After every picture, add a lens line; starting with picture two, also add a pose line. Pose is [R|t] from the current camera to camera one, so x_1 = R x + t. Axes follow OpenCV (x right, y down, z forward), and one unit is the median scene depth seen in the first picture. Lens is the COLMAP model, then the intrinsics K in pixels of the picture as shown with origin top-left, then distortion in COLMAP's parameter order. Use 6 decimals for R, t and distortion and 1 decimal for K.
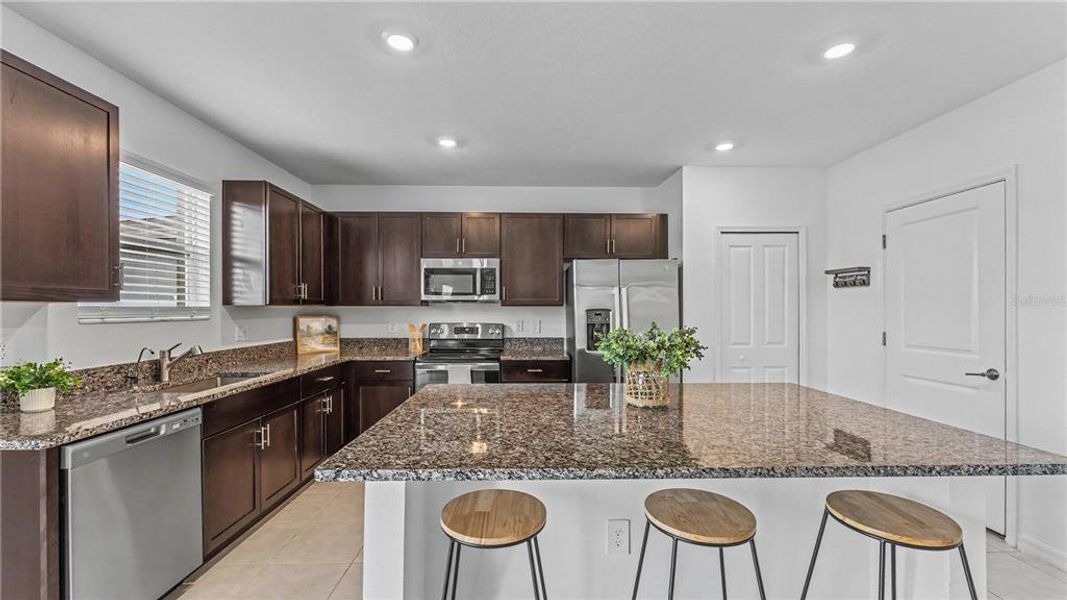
lens RADIAL K [[425.8, 0, 533.3], [0, 425.8, 311.9], [0, 0, 1]] dist [-0.001920, 0.000086]
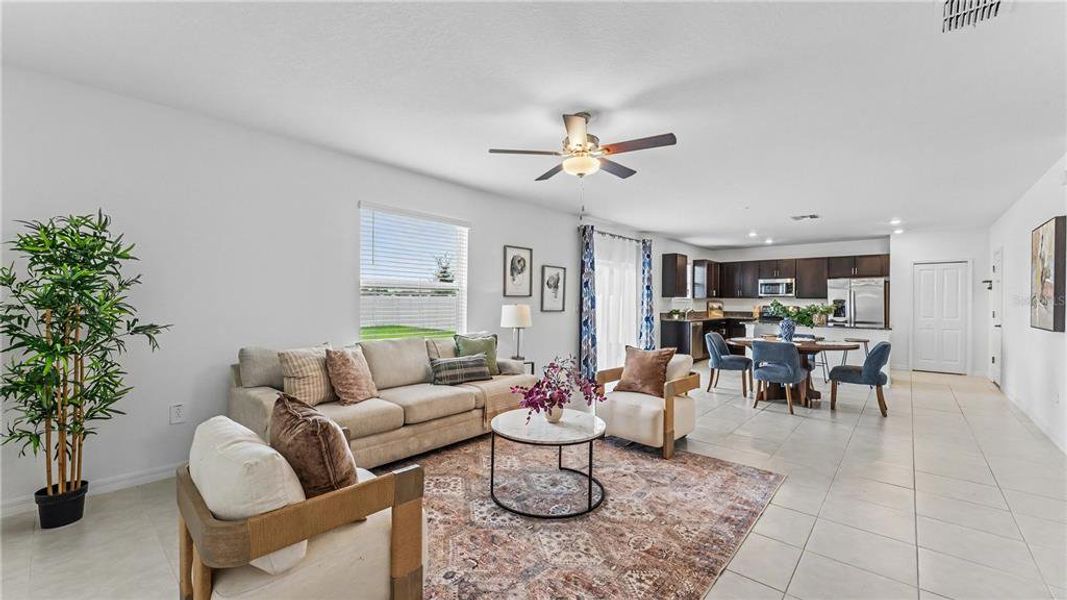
lens RADIAL K [[425.8, 0, 535.2], [0, 425.8, 299.8], [0, 0, 1]] dist [-0.001920, 0.000086]
pose [[0.733068, 0.005485, -0.680133, 0.512343], [-0.011723, 0.999921, -0.004572, 0.022842], [0.680054, 0.011325, 0.733075, -1.859984]]
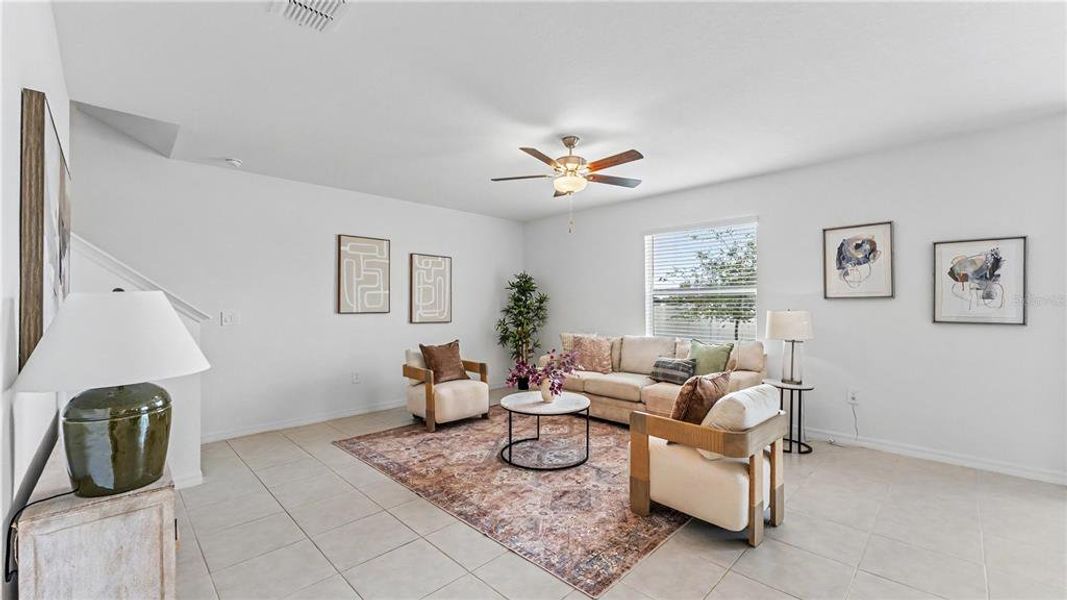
lens RADIAL K [[425.8, 0, 535.2], [0, 425.8, 298.8], [0, 0, 1]] dist [-0.001920, 0.000086]
pose [[-0.725314, -0.004820, -0.688401, 0.701686], [0.000703, 0.999970, -0.007742, 0.013394], [0.688418, -0.006099, -0.725289, -0.583310]]
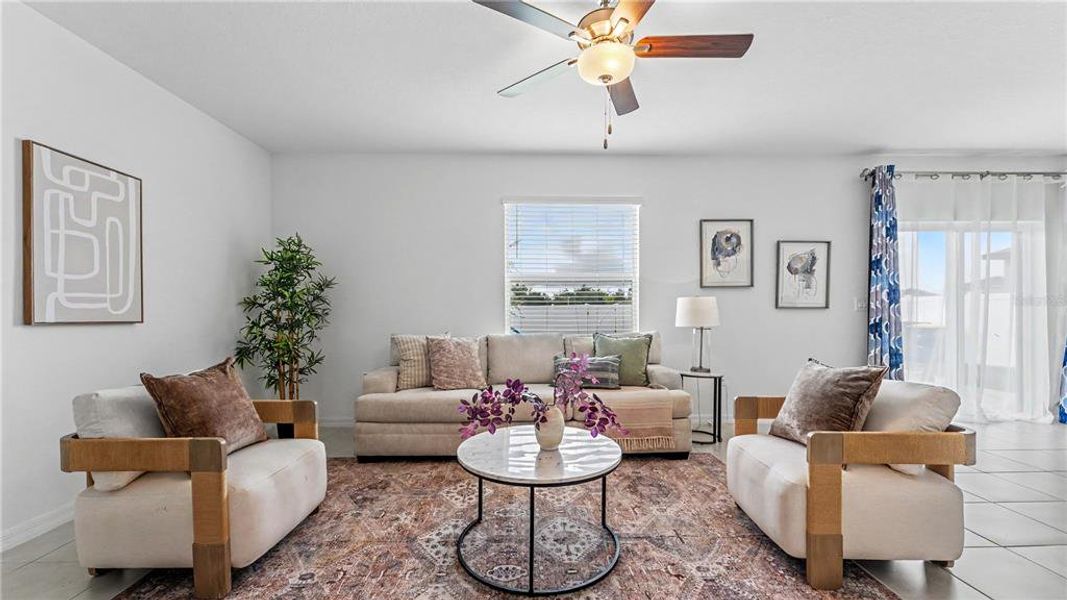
lens RADIAL K [[425.8, 0, 534.7], [0, 425.8, 312.7], [0, 0, 1]] dist [-0.001920, 0.000086]
pose [[-0.008331, 0.004409, -0.999956, 0.548287], [-0.001254, 0.999989, 0.004420, 0.066708], [0.999965, 0.001290, -0.008325, -1.280939]]
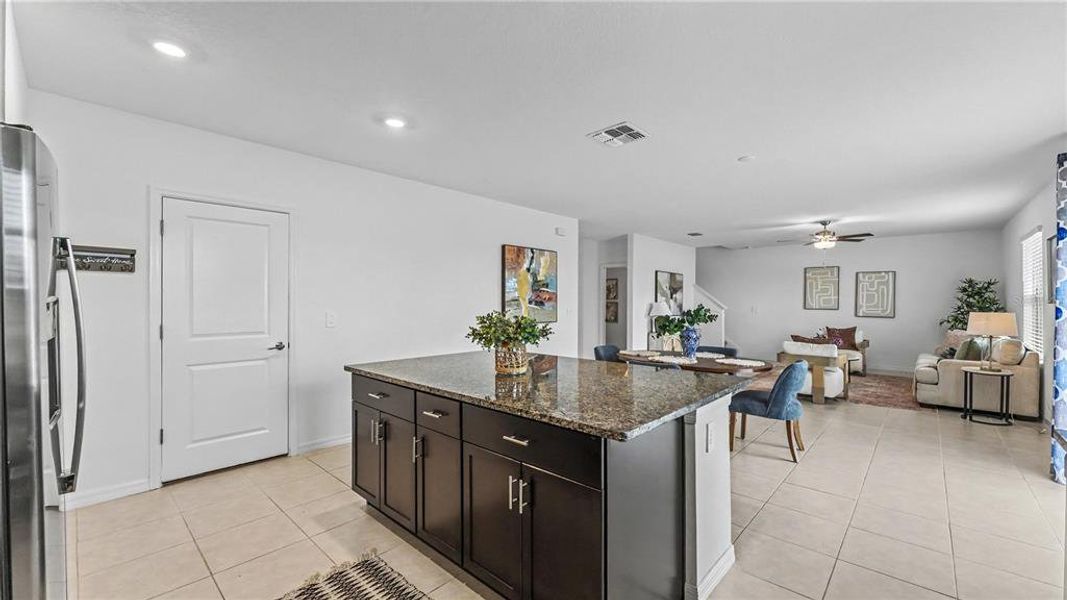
lens RADIAL K [[425.8, 0, 534.4], [0, 425.8, 304.2], [0, 0, 1]] dist [-0.001920, 0.000086]
pose [[-0.719326, -0.005023, 0.694655, -0.352058], [0.001151, 0.999964, 0.008423, -0.003273], [-0.694672, 0.006858, -0.719294, 0.960658]]
